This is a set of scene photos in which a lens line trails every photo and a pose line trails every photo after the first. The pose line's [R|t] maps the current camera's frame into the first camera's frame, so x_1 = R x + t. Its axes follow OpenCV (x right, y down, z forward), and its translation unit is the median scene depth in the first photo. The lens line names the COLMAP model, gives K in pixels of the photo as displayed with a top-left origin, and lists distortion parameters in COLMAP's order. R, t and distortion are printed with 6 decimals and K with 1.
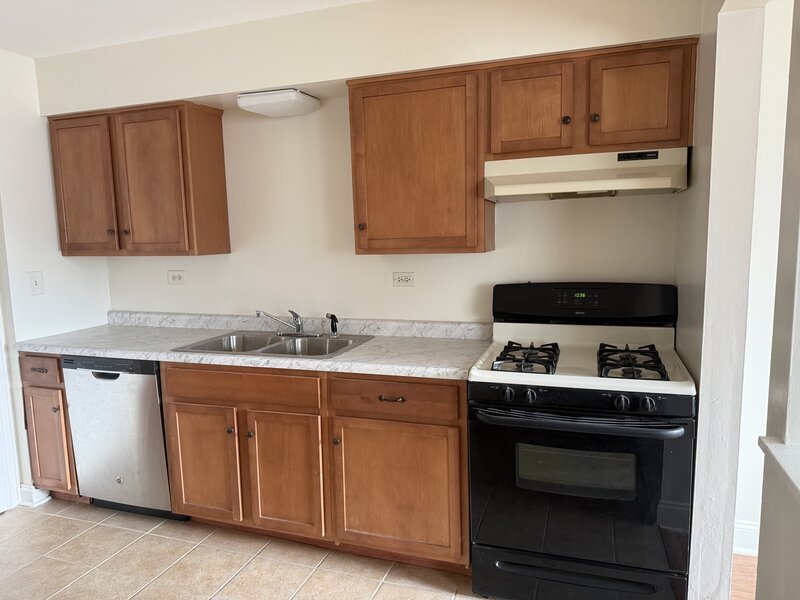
lens RADIAL K [[560.7, 0, 400.0], [0, 560.7, 305.0], [0, 0, 1]] dist [0.101777, -0.148712]
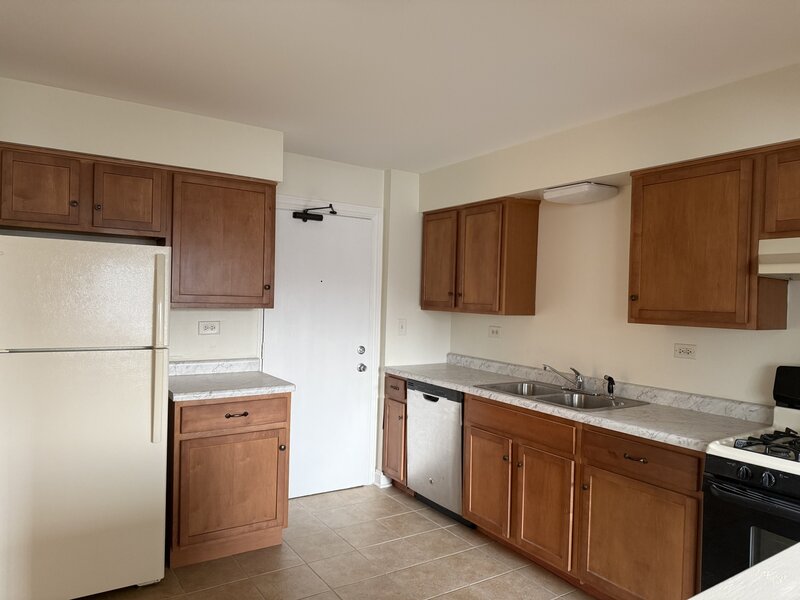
lens RADIAL K [[560.7, 0, 400.0], [0, 560.7, 305.0], [0, 0, 1]] dist [0.101777, -0.148712]
pose [[0.796052, 0.056363, -0.602599, 0.229679], [-0.125645, 0.989353, -0.073444, 0.012420], [0.592043, 0.134179, 0.794658, -0.144836]]
